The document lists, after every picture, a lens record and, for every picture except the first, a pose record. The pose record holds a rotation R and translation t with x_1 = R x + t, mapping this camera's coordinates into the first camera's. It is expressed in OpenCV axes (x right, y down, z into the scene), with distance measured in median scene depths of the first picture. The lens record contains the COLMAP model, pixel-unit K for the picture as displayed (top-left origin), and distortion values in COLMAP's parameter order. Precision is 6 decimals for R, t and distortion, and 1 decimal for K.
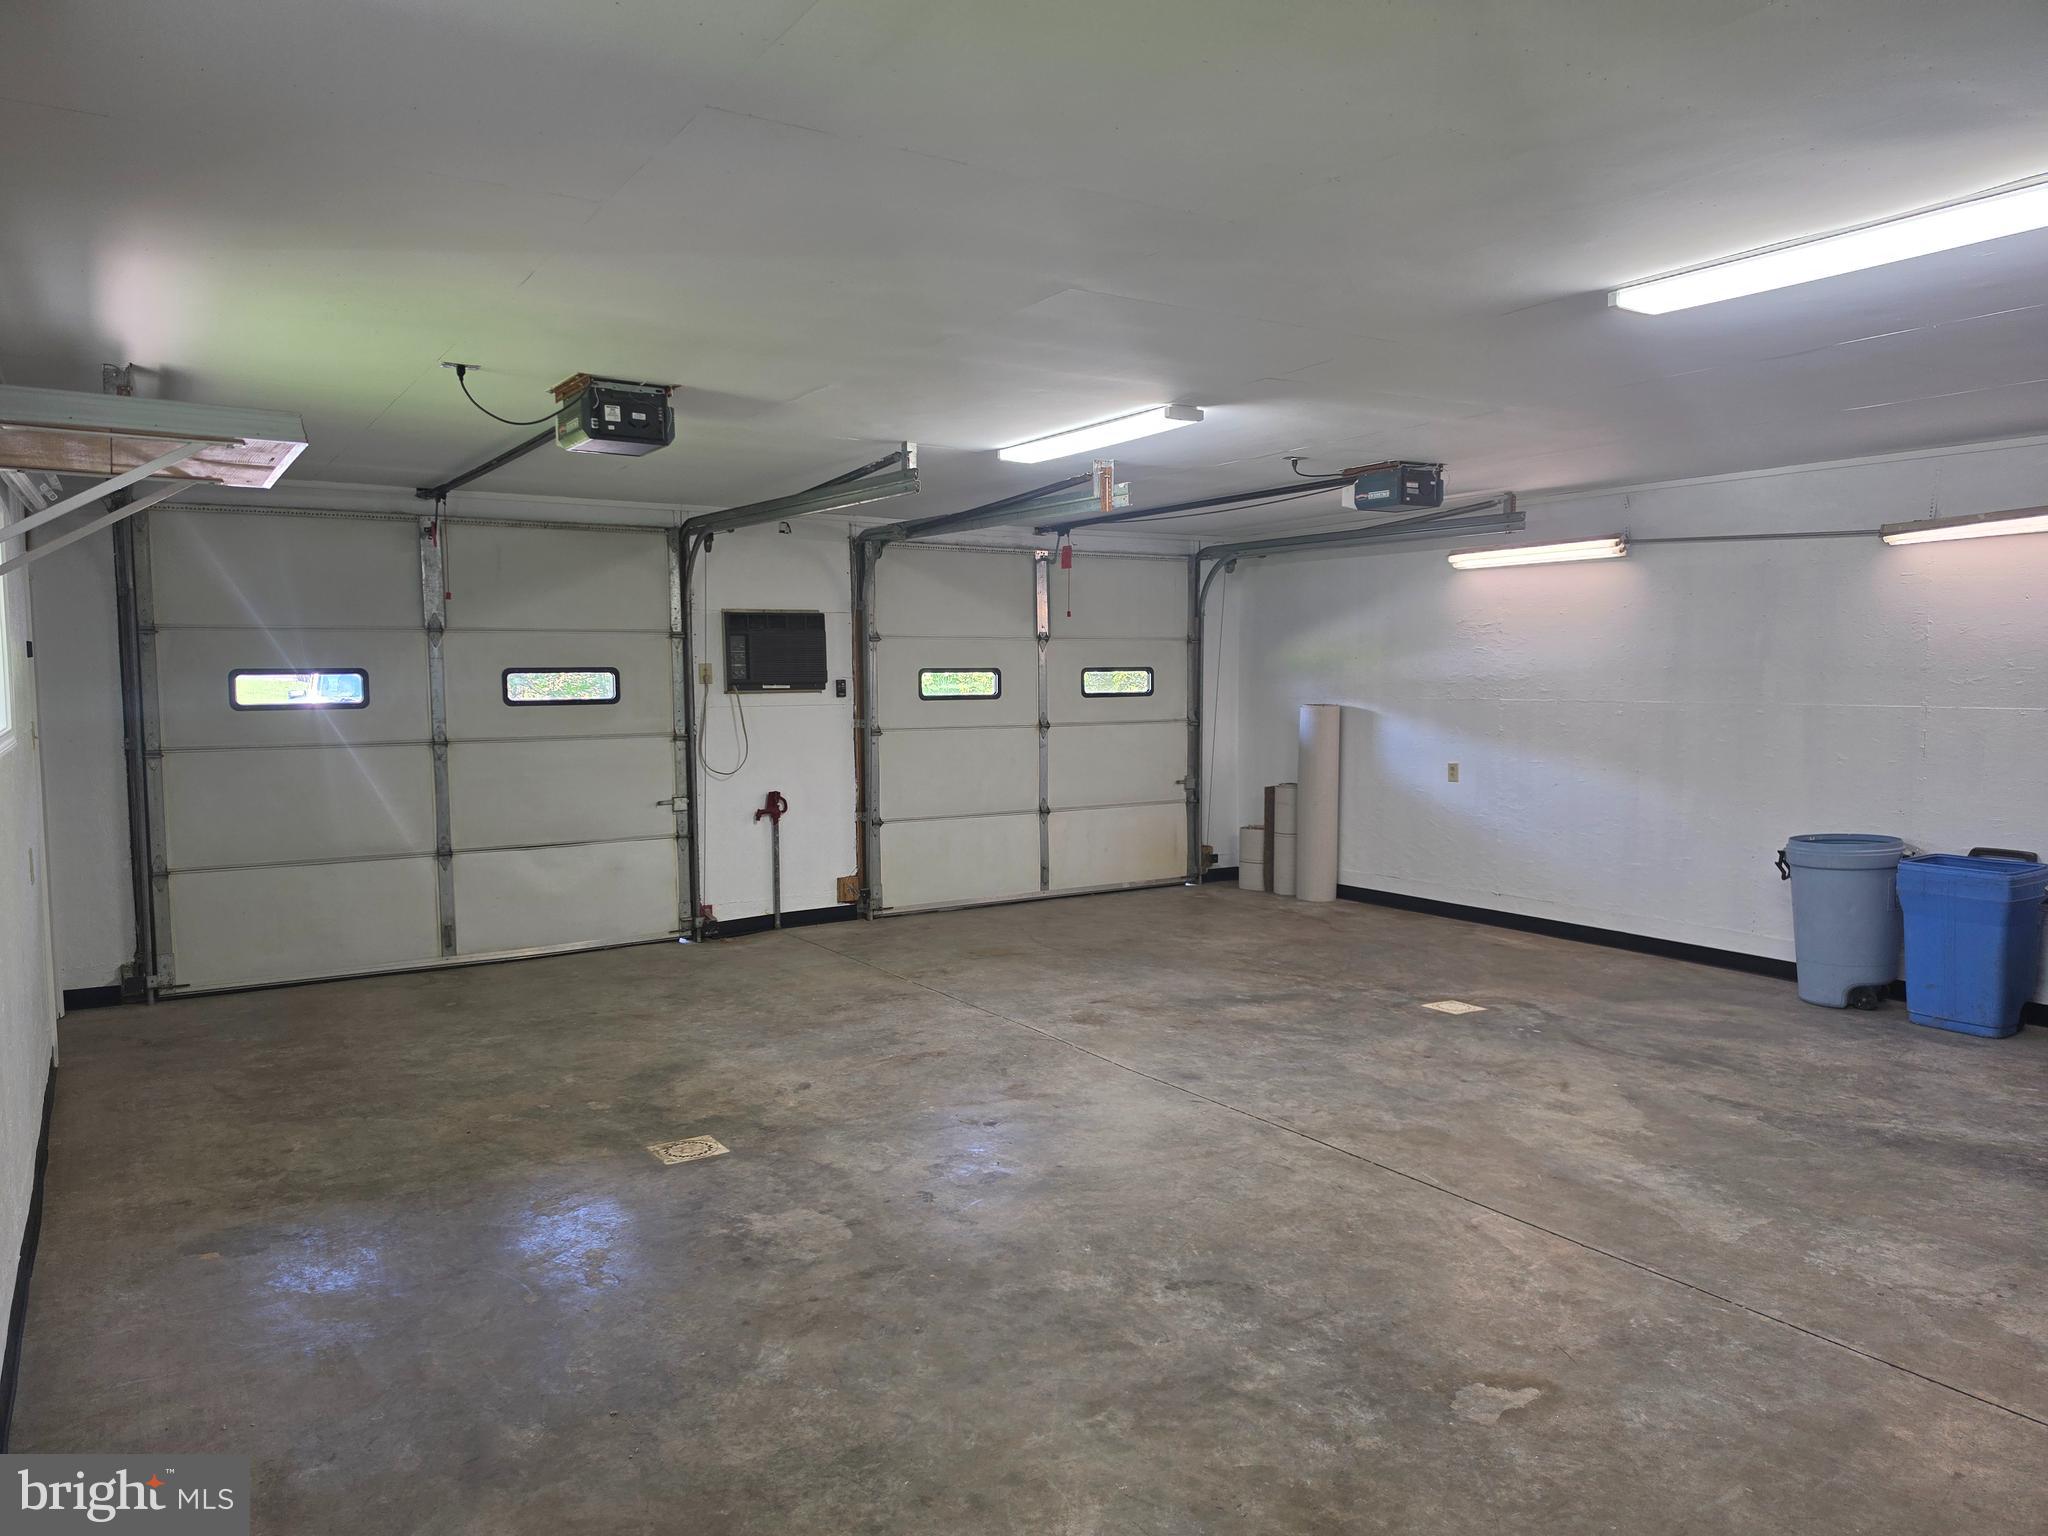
lens RADIAL K [[1376.2, 0, 1013.2], [0, 1376.2, 766.6], [0, 0, 1]] dist [0.087475, -0.104882]
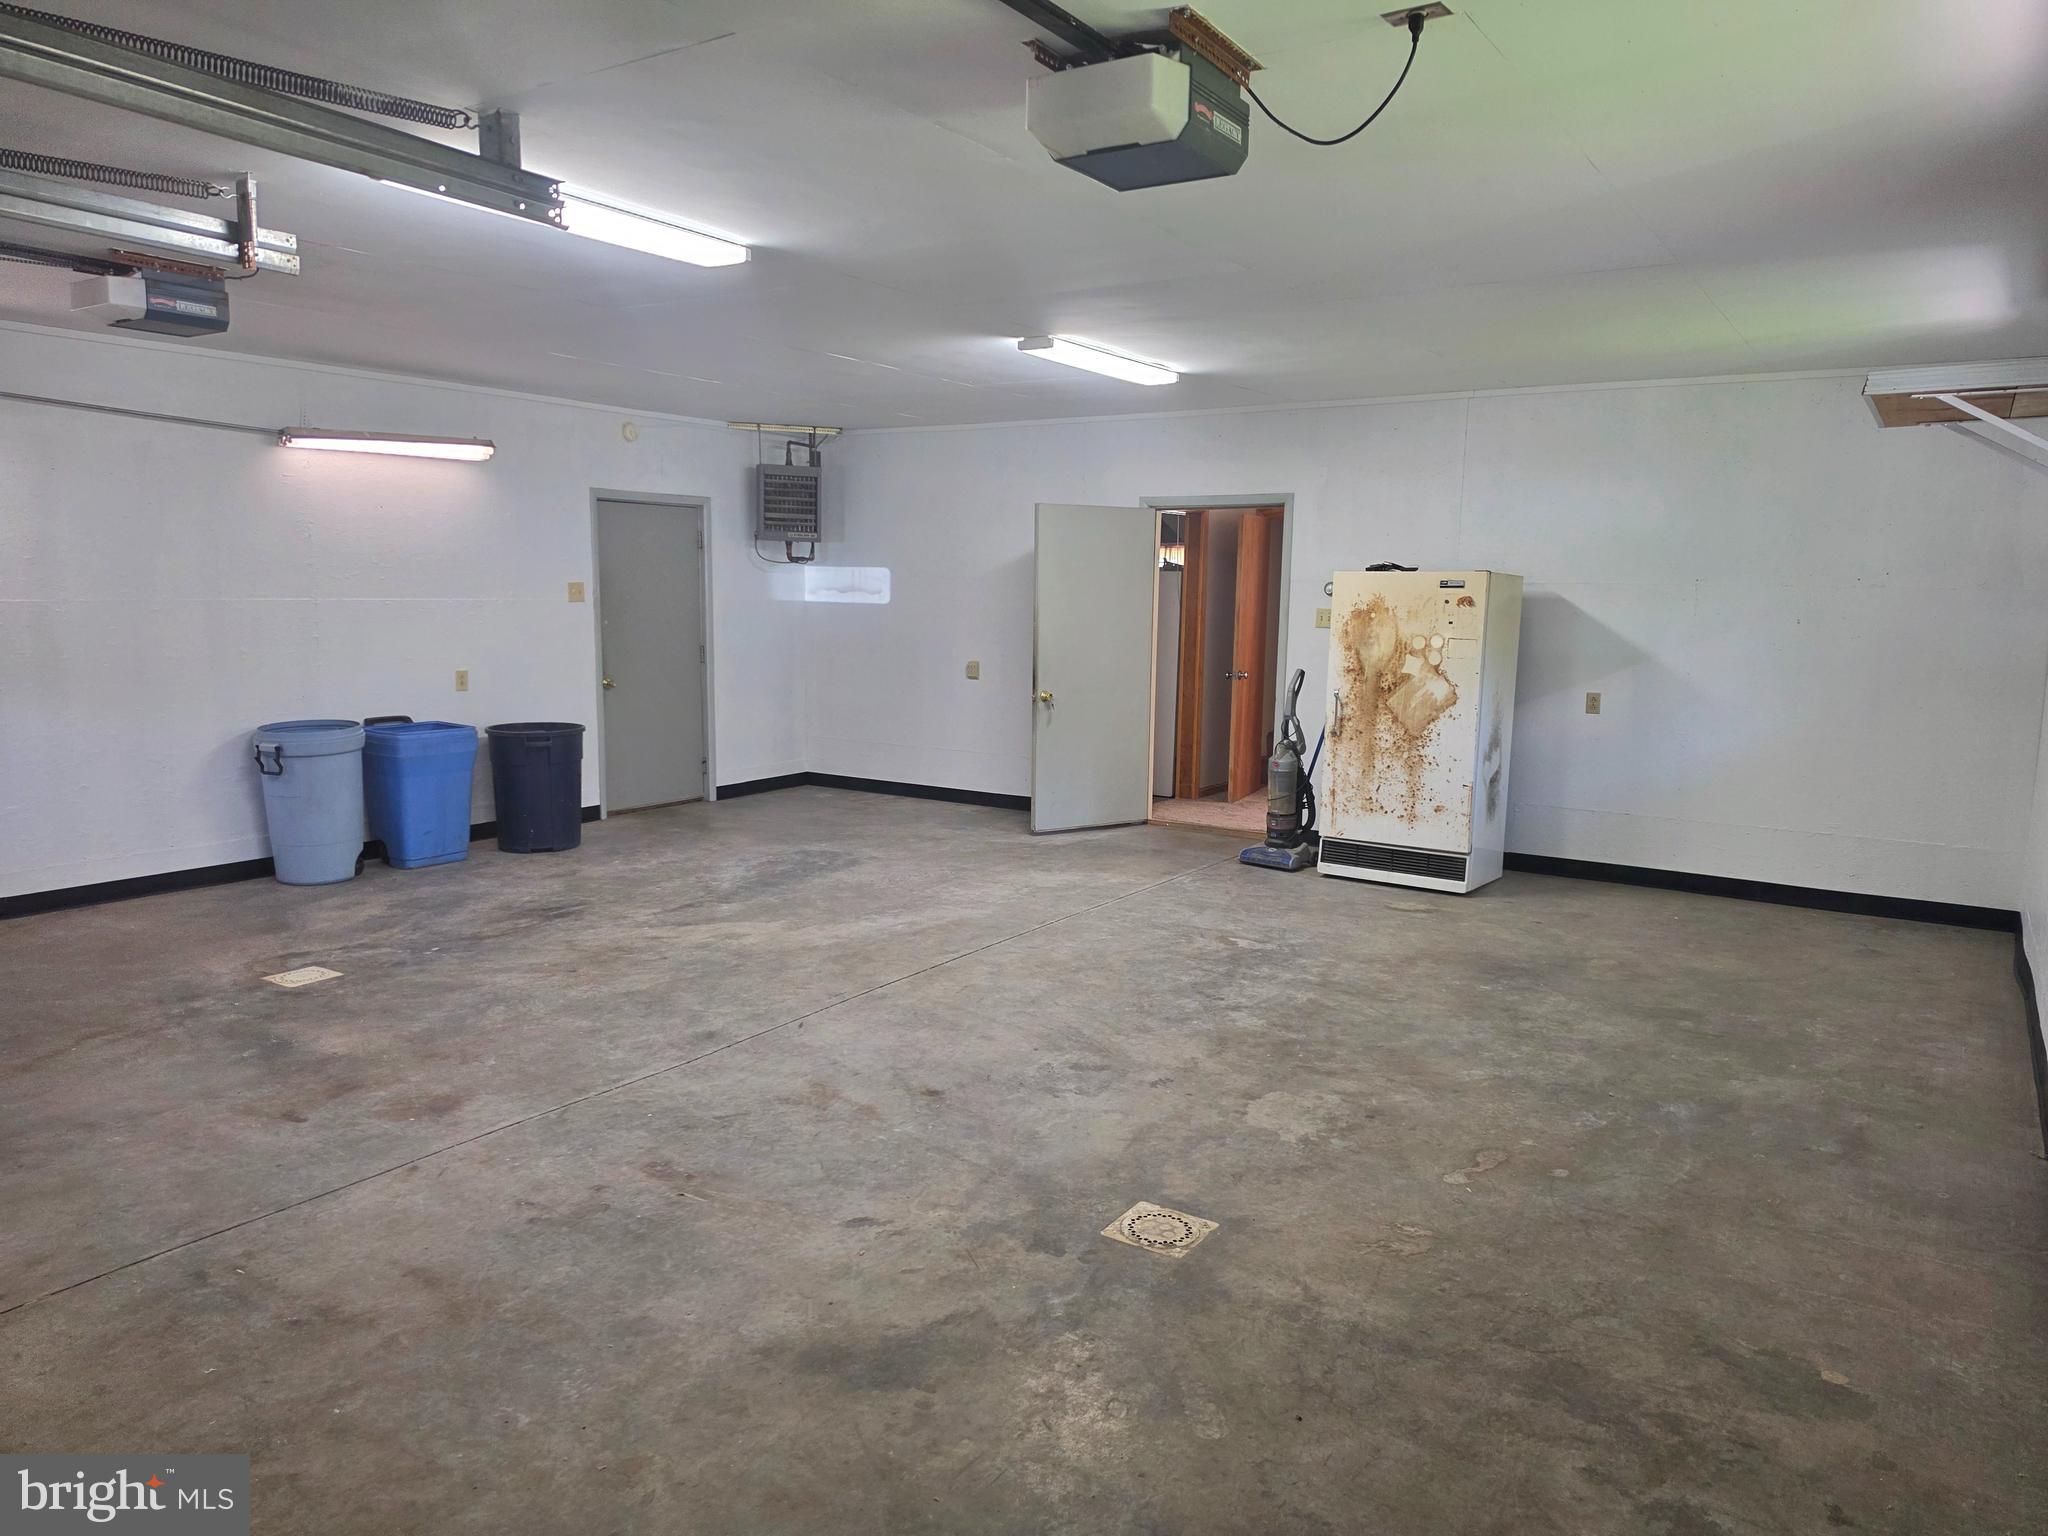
lens RADIAL K [[1376.2, 0, 1013.2], [0, 1376.2, 766.6], [0, 0, 1]] dist [0.087475, -0.104882]
pose [[-0.391982, -0.121784, 0.911876, -0.795969], [0.054783, 0.986350, 0.155280, -0.072943], [-0.918340, 0.110822, -0.379960, 1.261899]]
